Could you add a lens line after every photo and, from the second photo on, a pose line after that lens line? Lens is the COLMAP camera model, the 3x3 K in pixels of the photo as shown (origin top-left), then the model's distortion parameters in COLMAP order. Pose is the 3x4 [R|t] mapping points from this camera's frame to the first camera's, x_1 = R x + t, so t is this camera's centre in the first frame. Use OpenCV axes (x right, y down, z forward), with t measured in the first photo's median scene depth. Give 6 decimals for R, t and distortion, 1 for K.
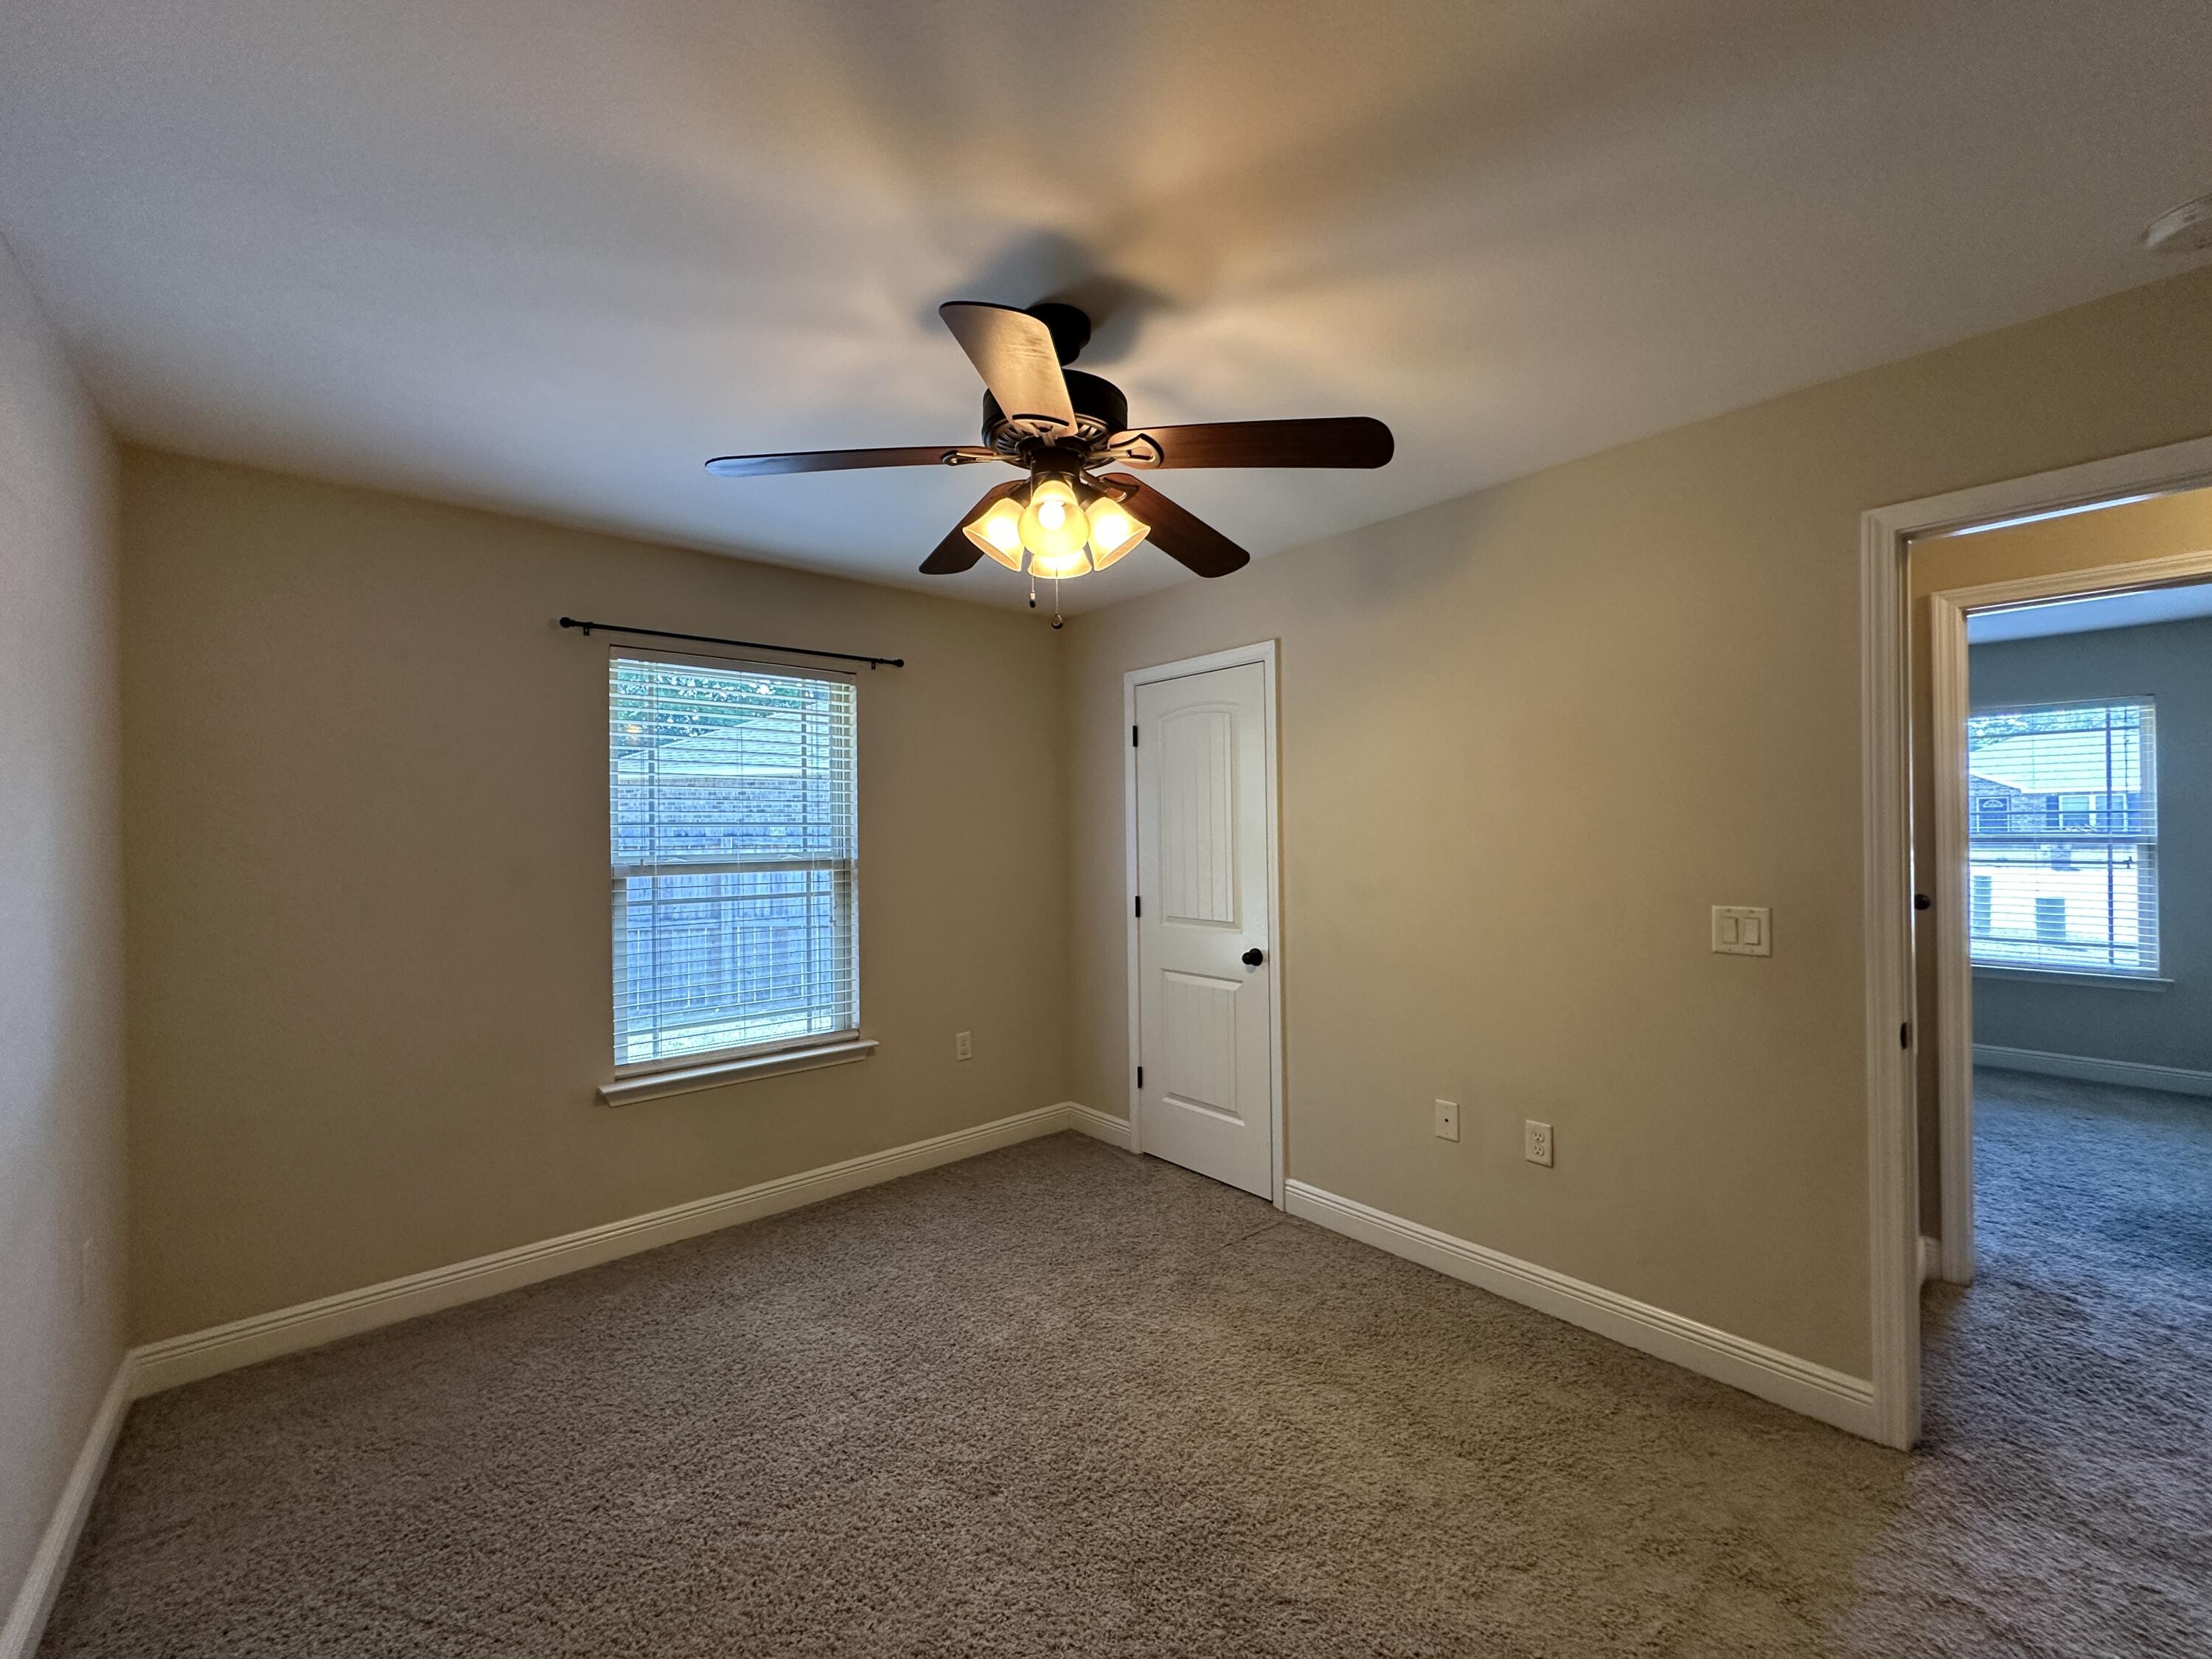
lens RADIAL K [[884.4, 0, 1114.8], [0, 884.4, 840.3], [0, 0, 1]] dist [-0.001435, 0.000604]
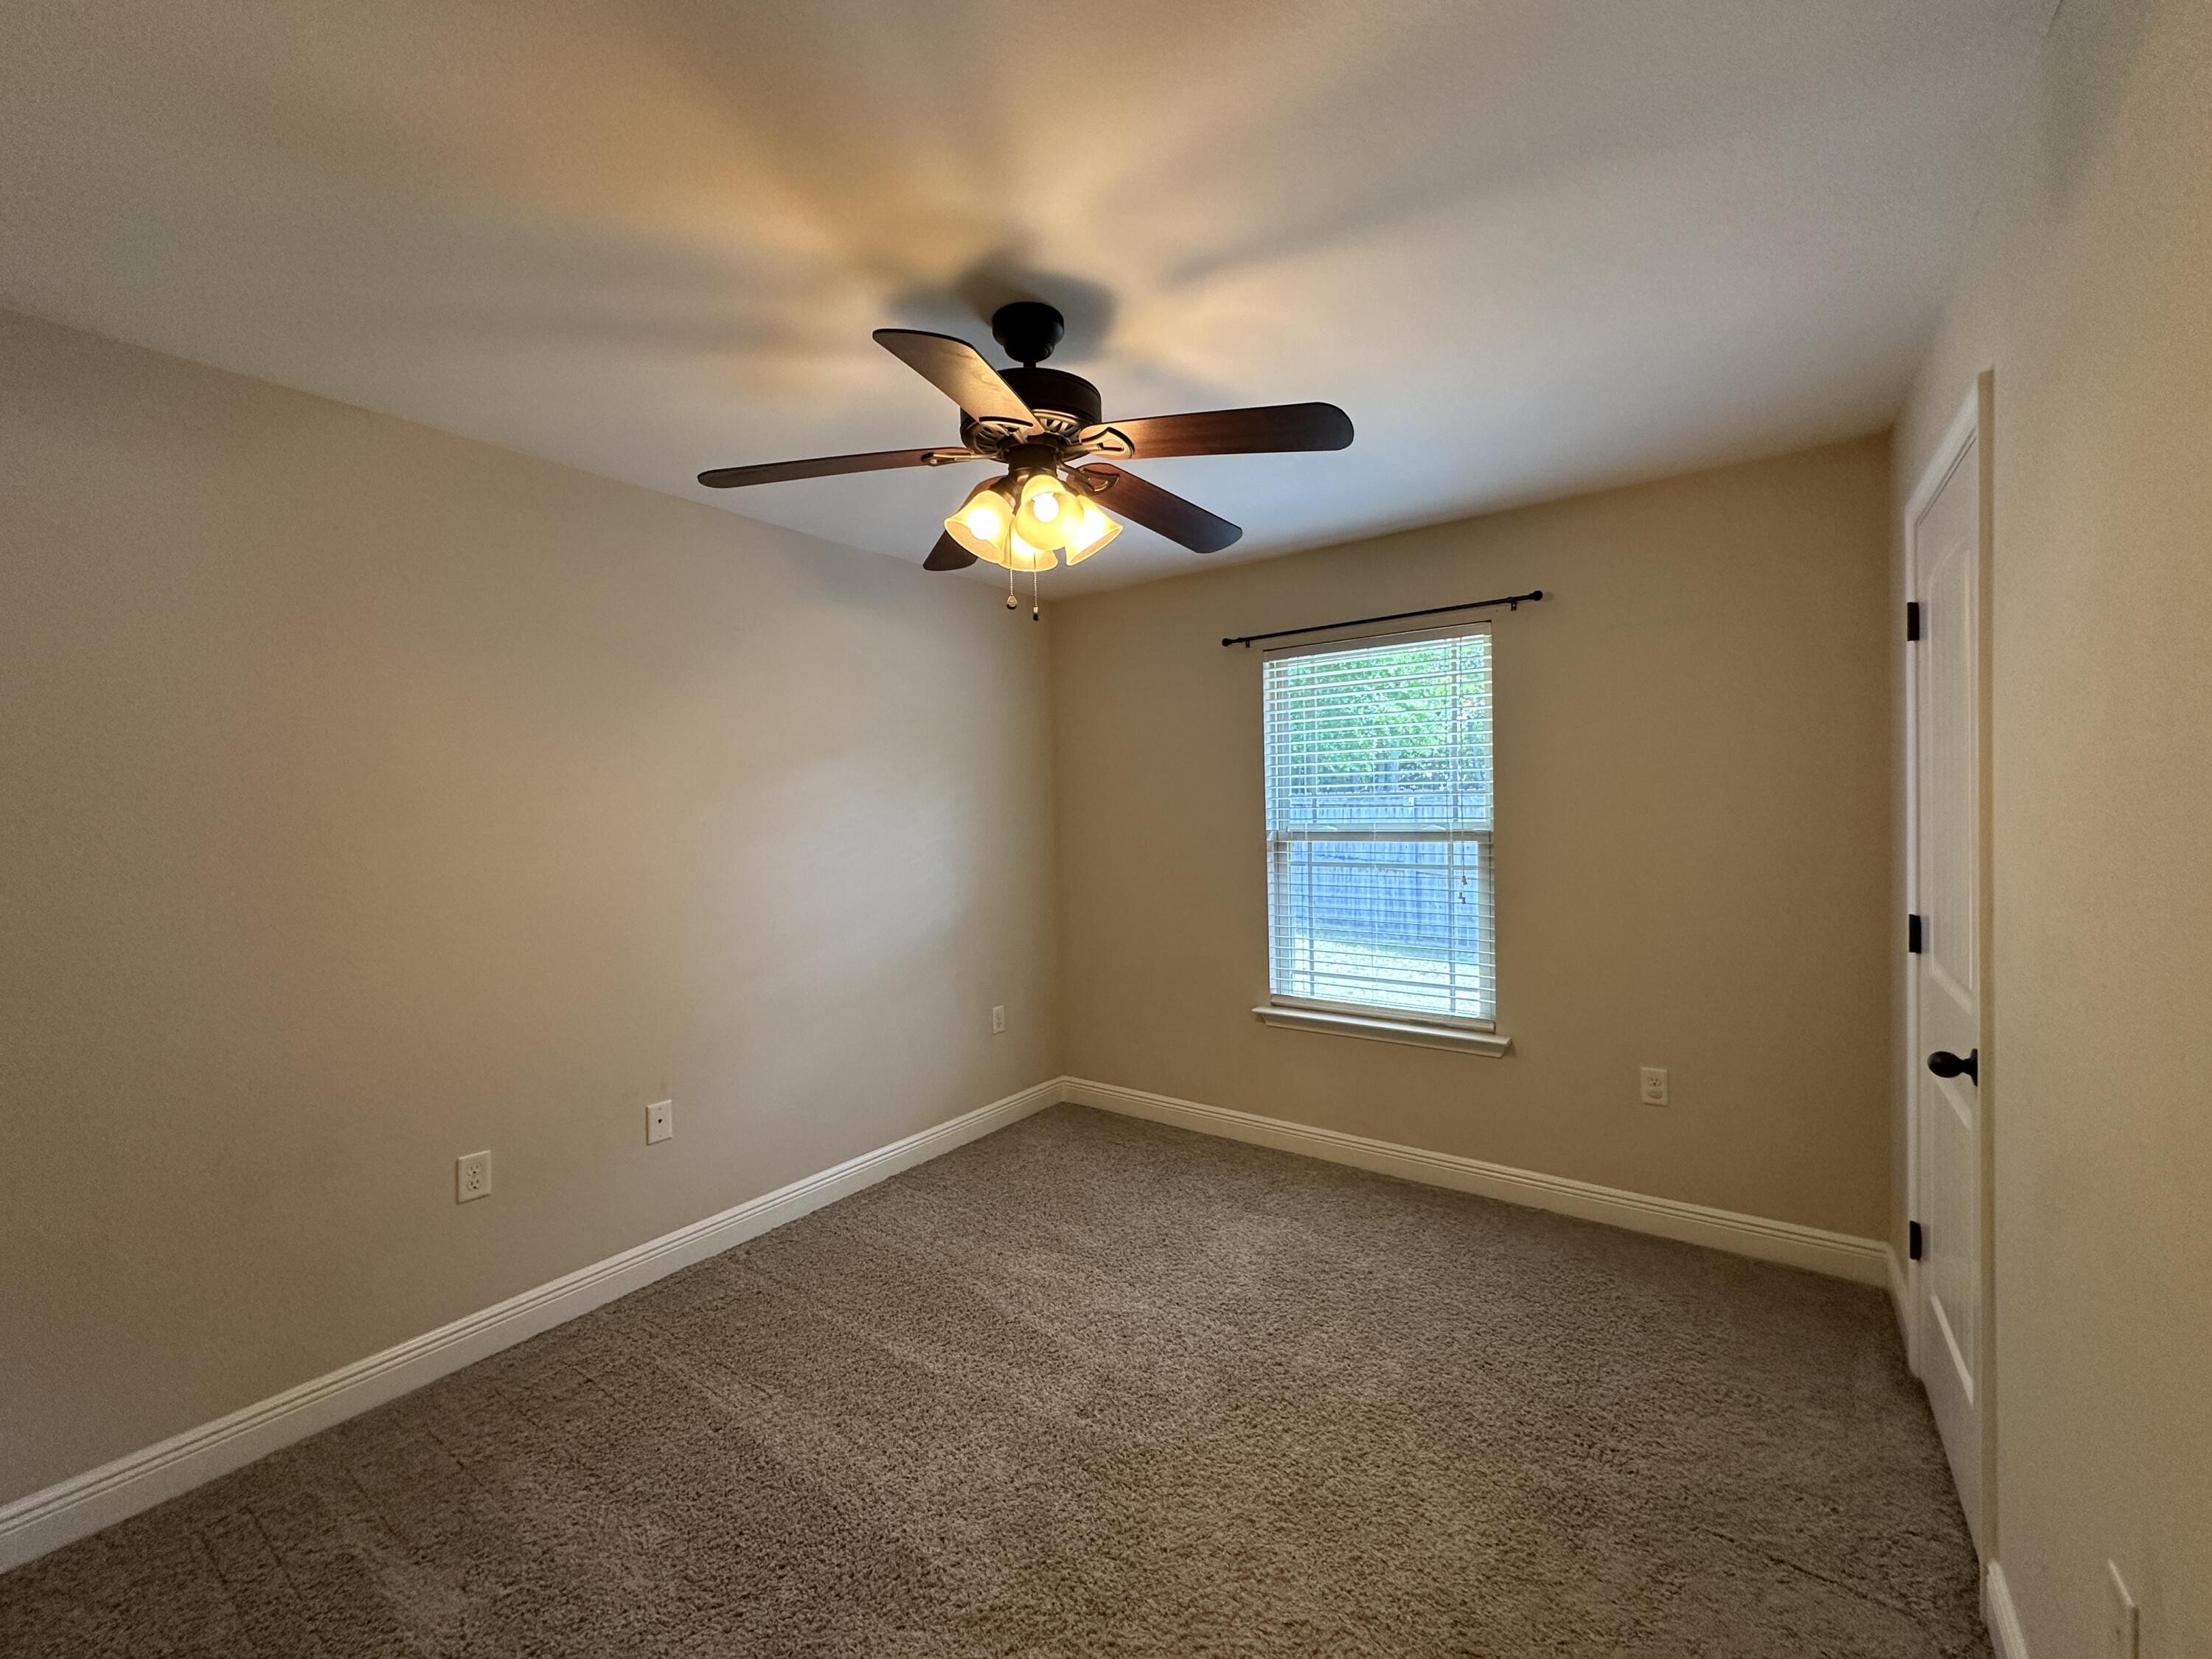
lens RADIAL K [[884.4, 0, 1095.2], [0, 884.4, 838.1], [0, 0, 1]] dist [-0.001435, 0.000604]
pose [[0.214447, 0.036781, -0.976043, 0.537164], [0.007837, 0.999194, 0.039376, -0.010739], [0.976704, -0.016093, 0.213986, 0.464342]]
